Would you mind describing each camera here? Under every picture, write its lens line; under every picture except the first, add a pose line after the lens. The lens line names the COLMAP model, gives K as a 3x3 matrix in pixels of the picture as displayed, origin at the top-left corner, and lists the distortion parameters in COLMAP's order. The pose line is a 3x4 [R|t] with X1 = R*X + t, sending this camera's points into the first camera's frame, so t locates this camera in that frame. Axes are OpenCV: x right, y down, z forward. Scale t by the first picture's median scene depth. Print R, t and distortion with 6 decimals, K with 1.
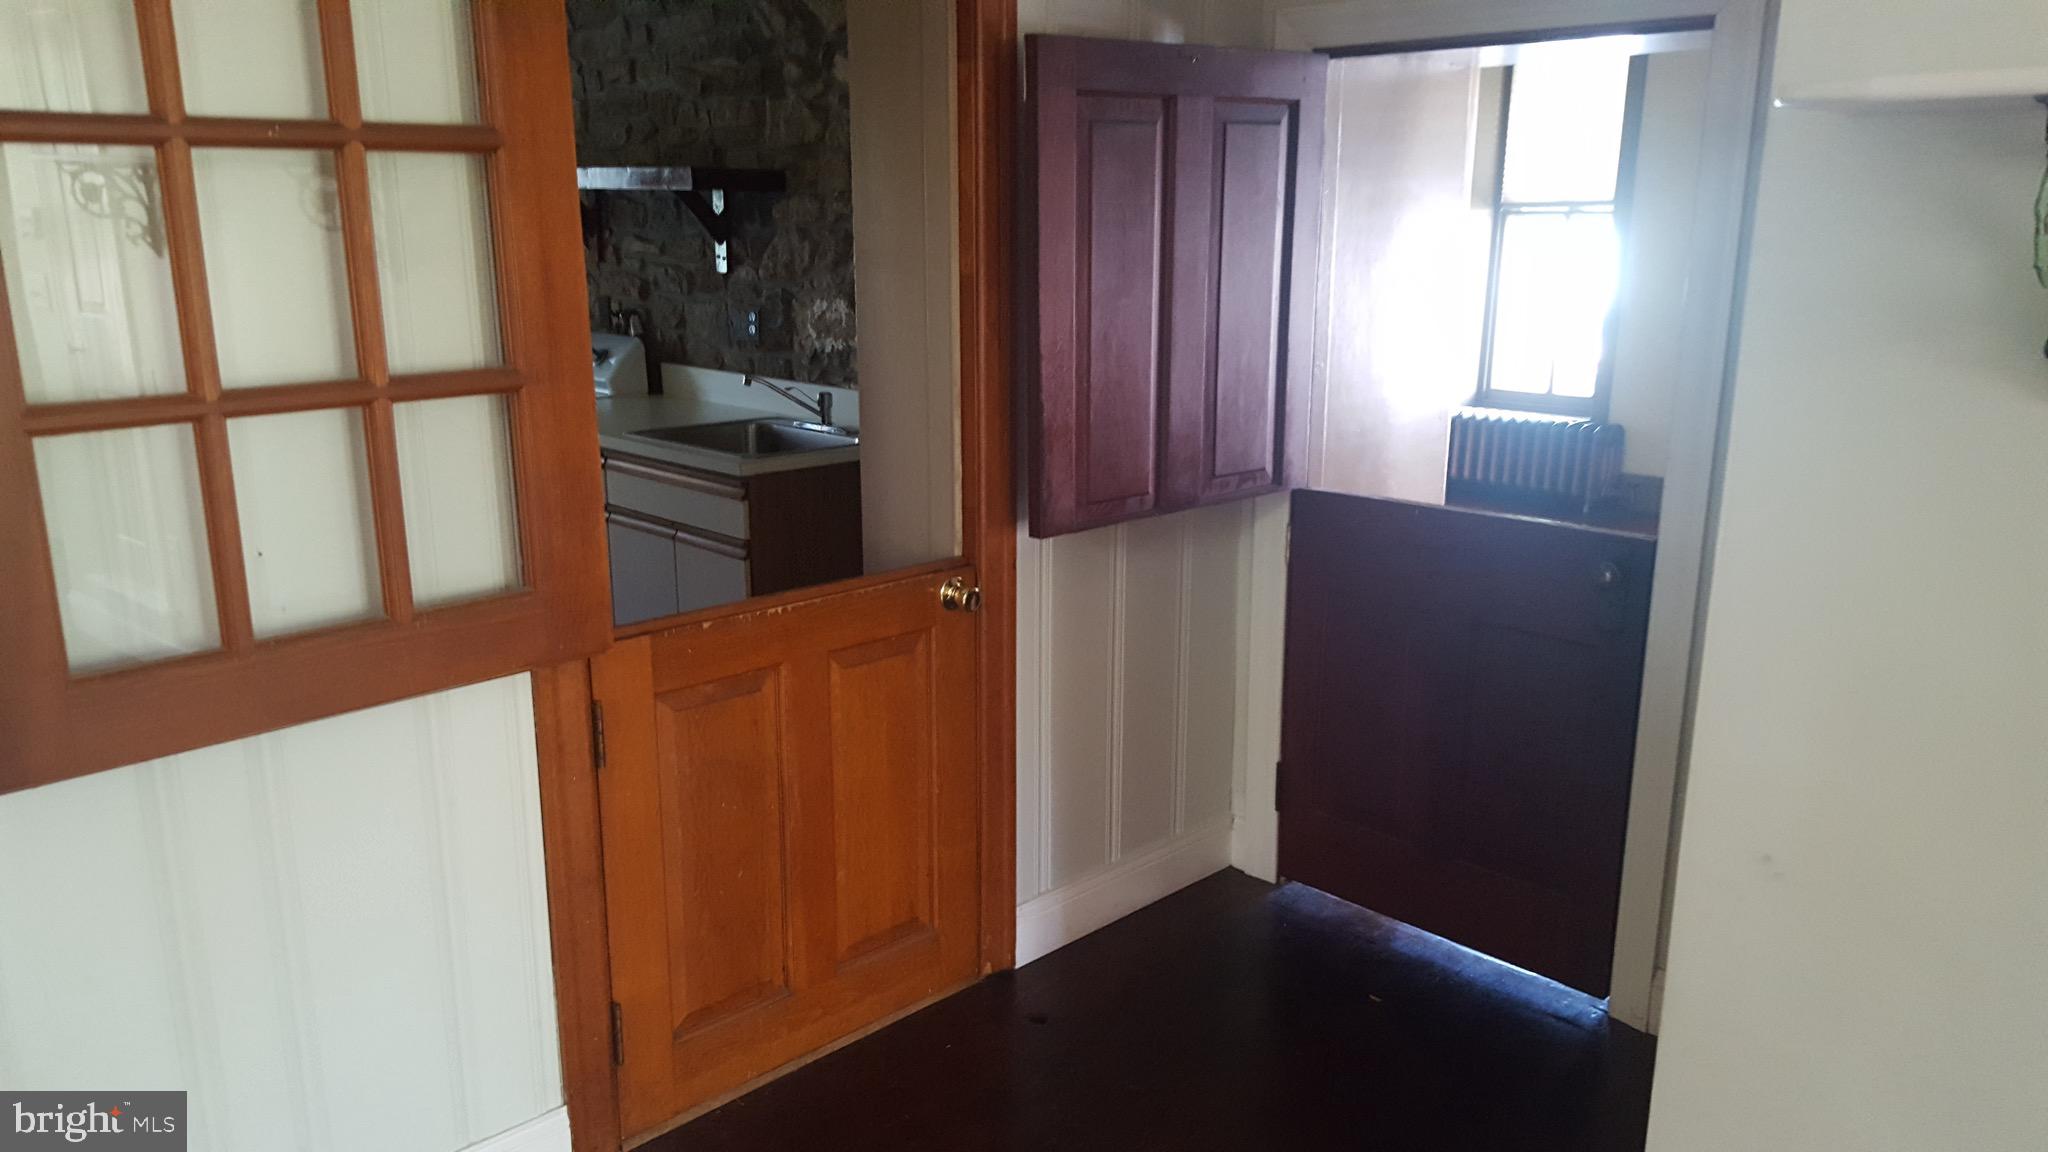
lens RADIAL K [[1525.9, 0, 1016.6], [0, 1525.9, 573.4], [0, 0, 1]] dist [0.159191, -0.265647]
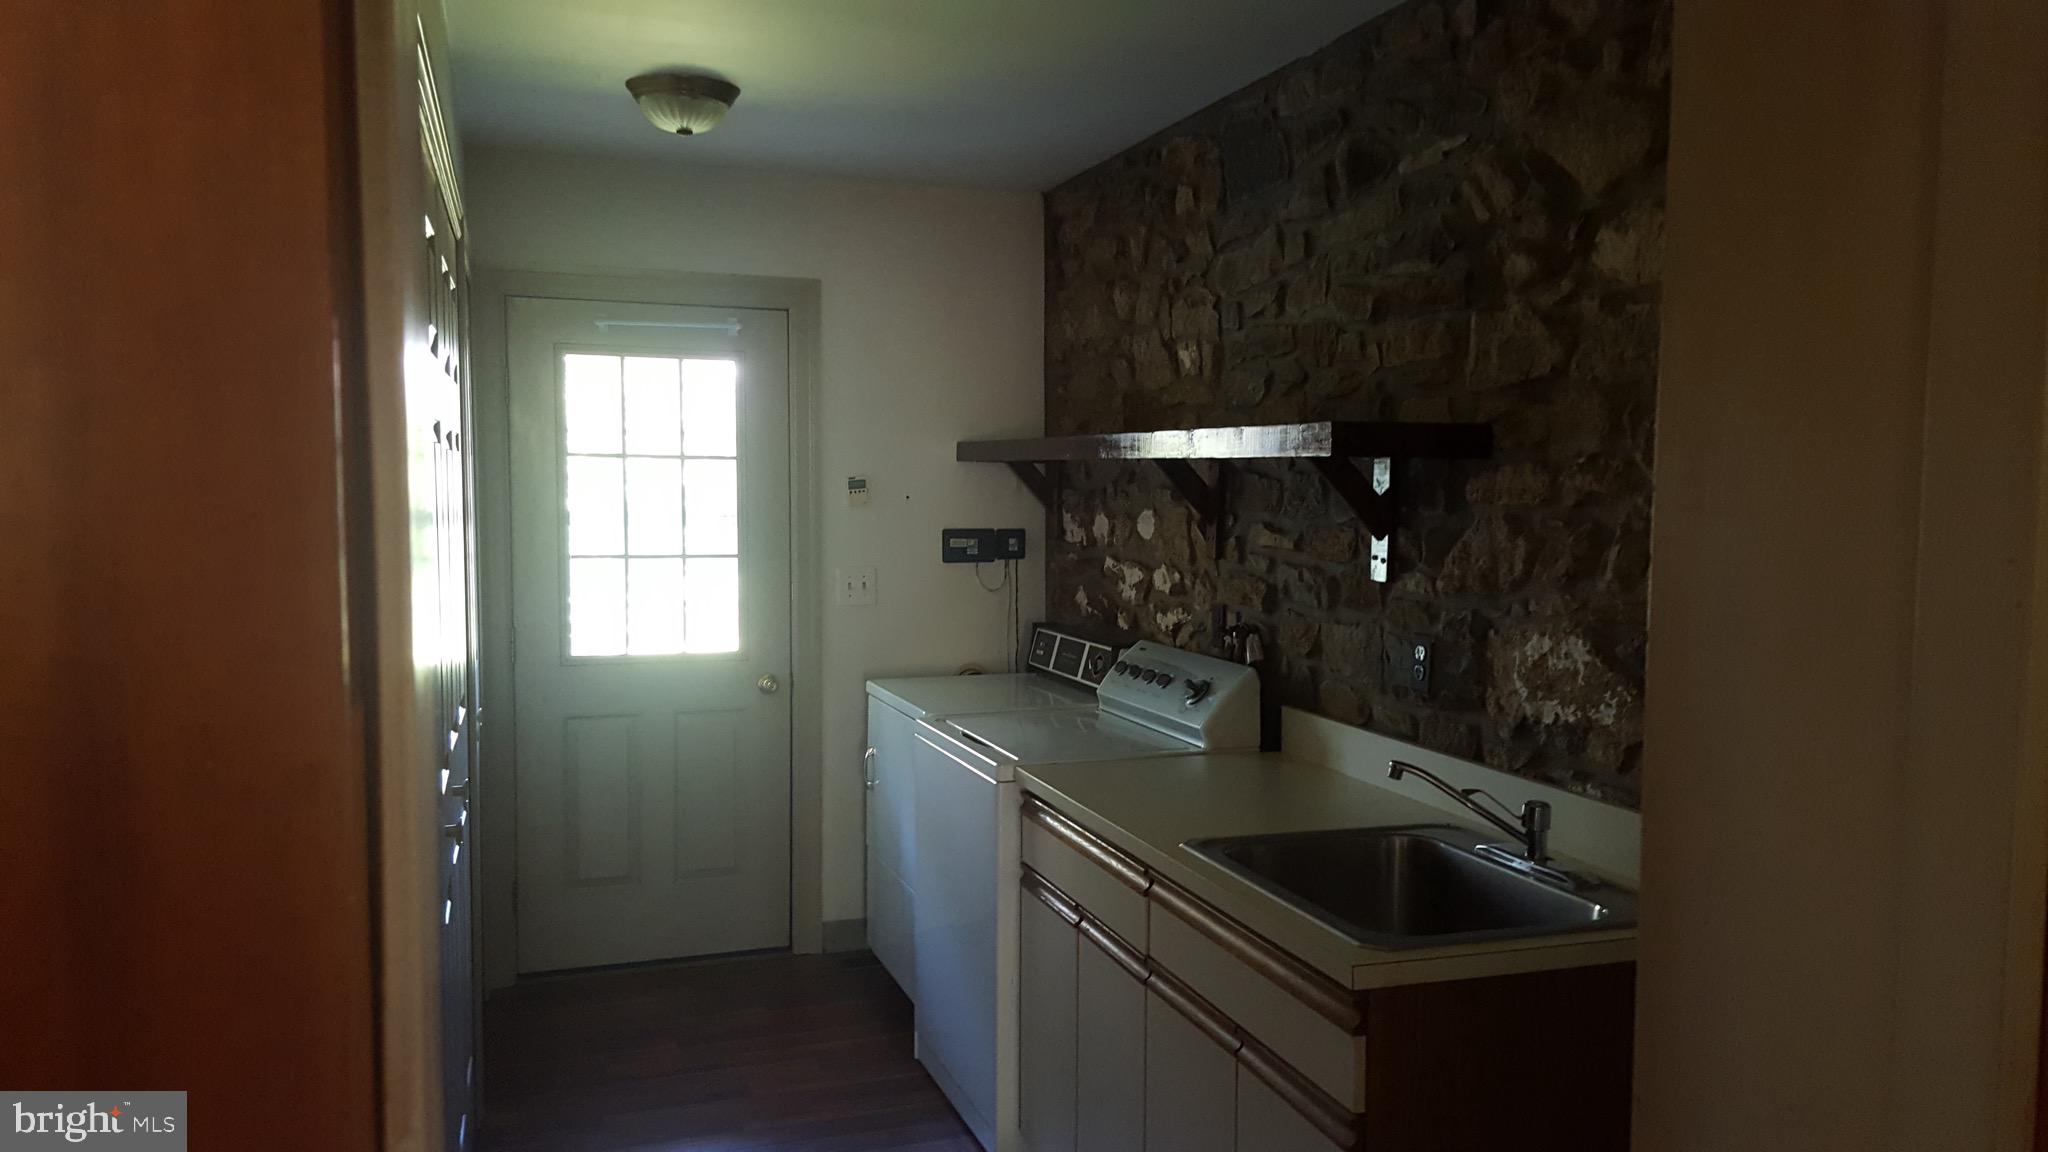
lens RADIAL K [[1525.9, 0, 1016.6], [0, 1525.9, 573.4], [0, 0, 1]] dist [0.159191, -0.265647]
pose [[0.900478, 0.039273, -0.433125, -0.050444], [-0.116680, 0.981218, -0.153610, -0.083970], [0.418958, 0.188860, 0.888148, 0.373987]]
